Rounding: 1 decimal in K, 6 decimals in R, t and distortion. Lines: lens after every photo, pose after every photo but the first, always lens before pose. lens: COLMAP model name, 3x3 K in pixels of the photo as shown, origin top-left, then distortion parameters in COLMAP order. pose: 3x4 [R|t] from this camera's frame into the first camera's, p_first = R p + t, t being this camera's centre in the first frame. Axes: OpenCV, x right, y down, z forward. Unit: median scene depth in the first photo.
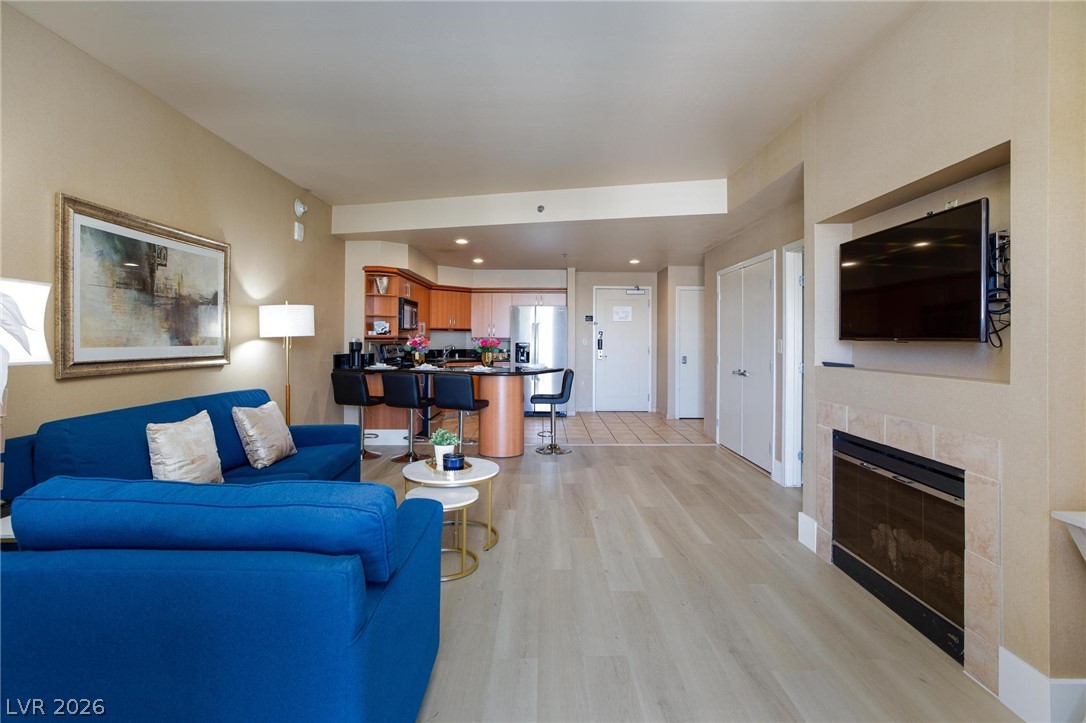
lens RADIAL K [[499.7, 0, 545.6], [0, 499.7, 373.9], [0, 0, 1]] dist [-0.000591, 0.000088]
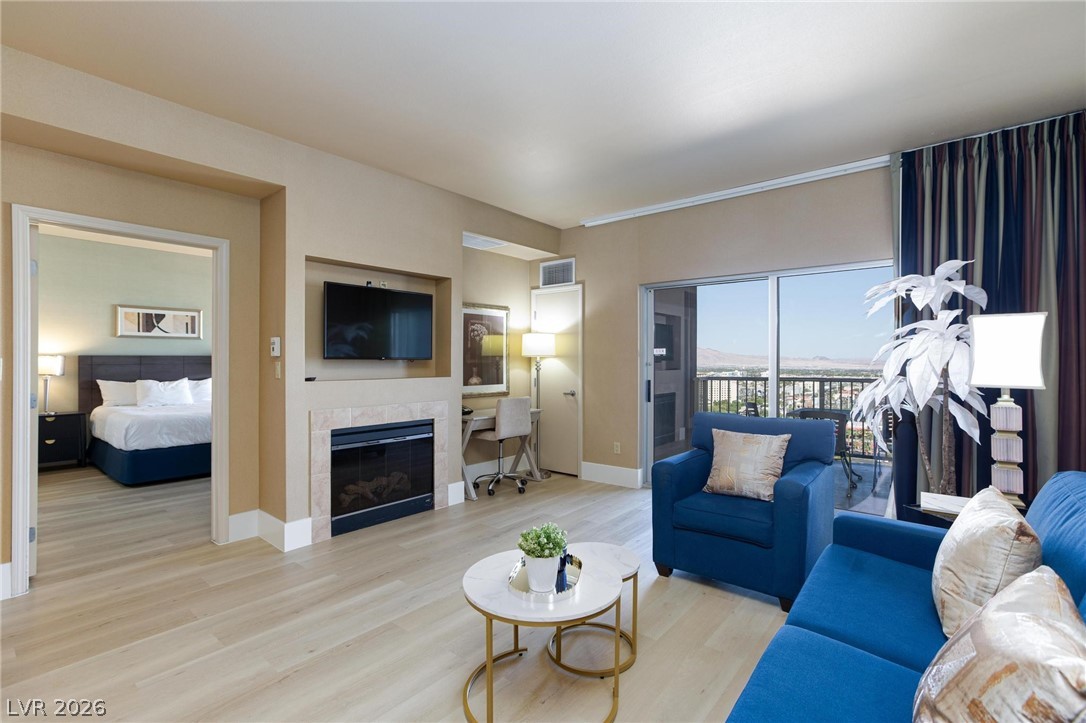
lens RADIAL K [[491.7, 0, 552.2], [0, 491.7, 360.0], [0, 0, 1]] dist [-0.054152, 0.028268]
pose [[-0.777091, -0.006327, 0.629356, -0.606311], [0.037932, 0.997661, 0.056865, -0.110218], [-0.628244, 0.068062, -0.775034, 1.532602]]
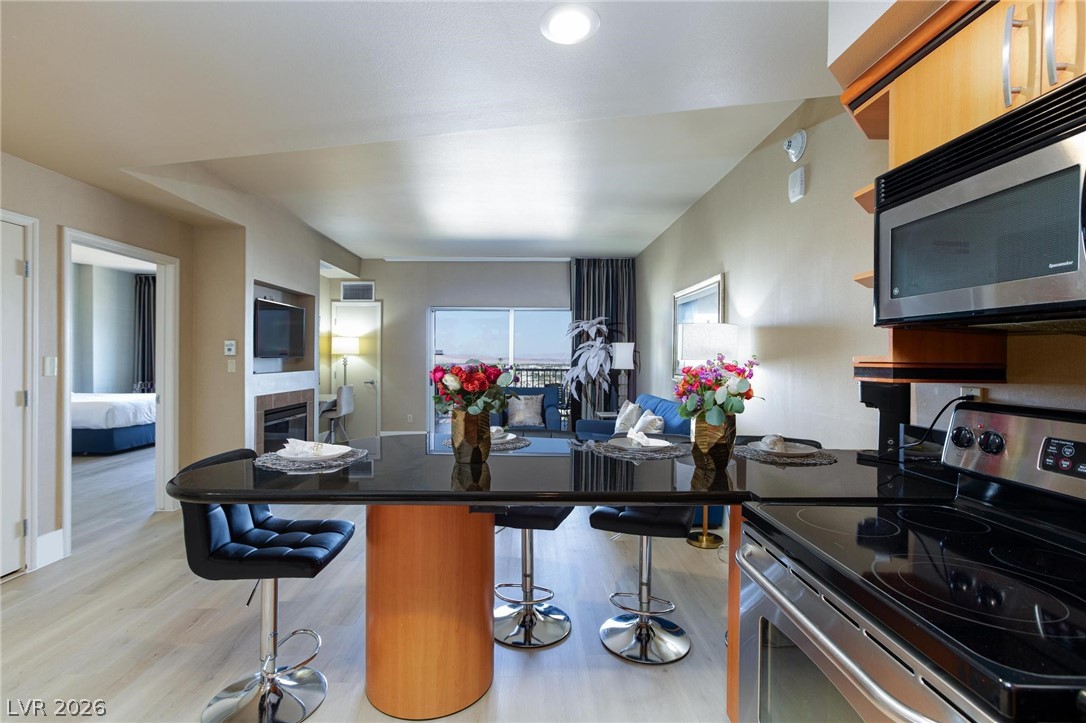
lens RADIAL K [[505.2, 0, 543.0], [0, 505.2, 361.5], [0, 0, 1]] dist [-0.000870, 0.000221]
pose [[-0.999403, -0.011928, -0.032420, -0.290843], [-0.014452, 0.996787, 0.078787, -0.195006], [0.031376, 0.079209, -0.996364, 2.612560]]
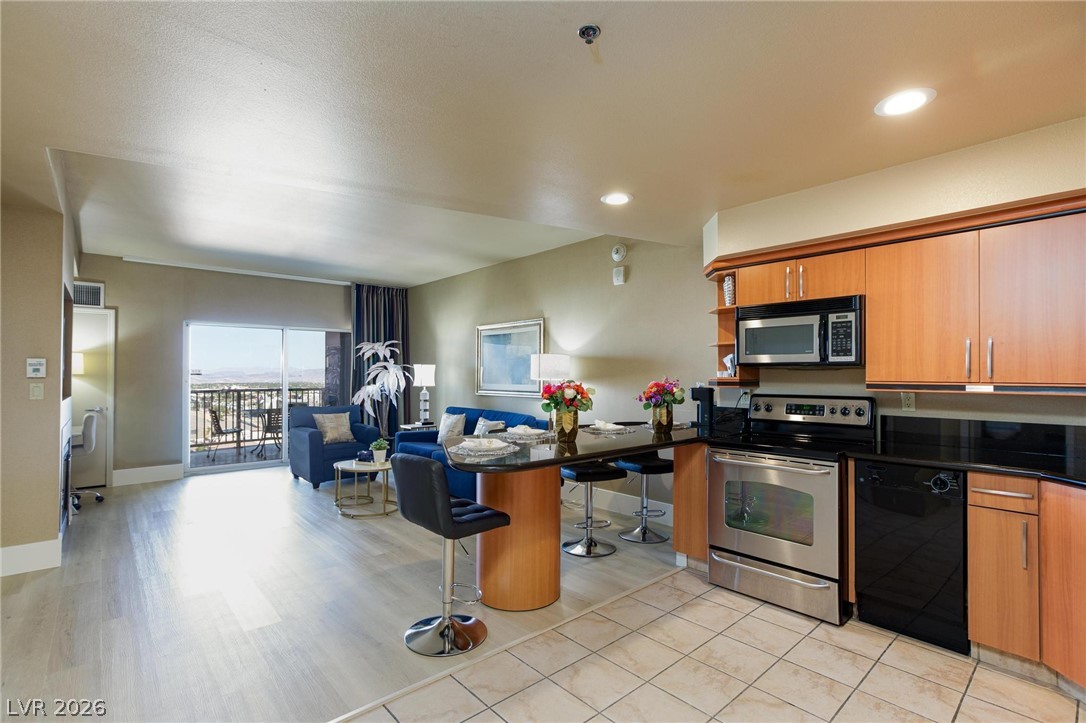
lens RADIAL K [[499.7, 0, 545.6], [0, 499.7, 373.9], [0, 0, 1]] dist [-0.000591, 0.000088]
pose [[-0.742665, -0.009946, -0.669589, 0.492219], [-0.052717, 0.997655, 0.043651, -0.202253], [0.667585, 0.067717, -0.741448, 2.724583]]
